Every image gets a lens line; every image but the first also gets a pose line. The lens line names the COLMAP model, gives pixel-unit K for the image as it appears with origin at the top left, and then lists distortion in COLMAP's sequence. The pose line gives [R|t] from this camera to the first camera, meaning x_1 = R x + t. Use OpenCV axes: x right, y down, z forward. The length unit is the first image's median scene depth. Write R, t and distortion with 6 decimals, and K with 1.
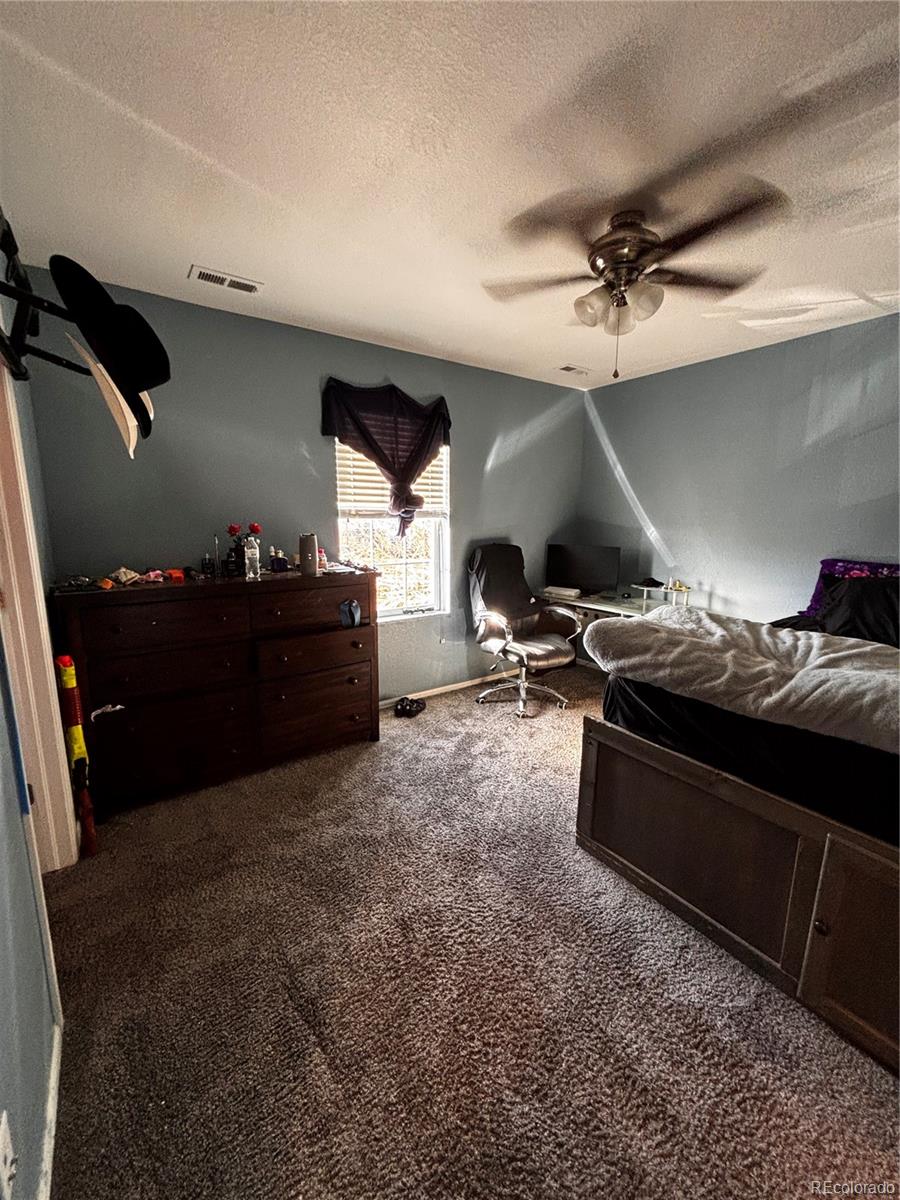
lens RADIAL K [[480.4, 0, 450.0], [0, 480.4, 600.0], [0, 0, 1]] dist [-0.001050, -0.000261]
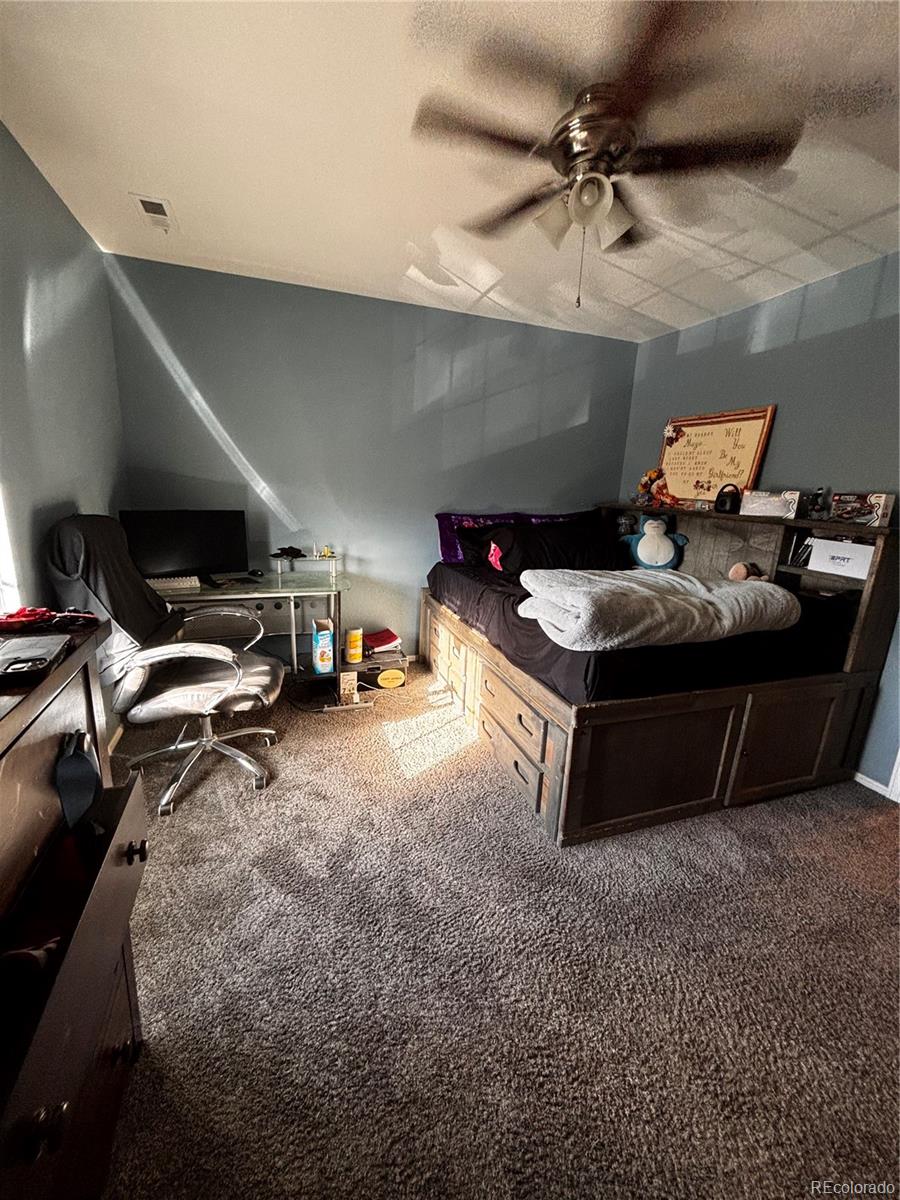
lens RADIAL K [[480.4, 0, 450.0], [0, 480.4, 600.0], [0, 0, 1]] dist [-0.001050, -0.000261]
pose [[0.265328, -0.219902, 0.938746, -0.369902], [0.125323, 0.973249, 0.192563, -0.099565], [-0.955979, 0.066554, 0.285789, 0.628694]]
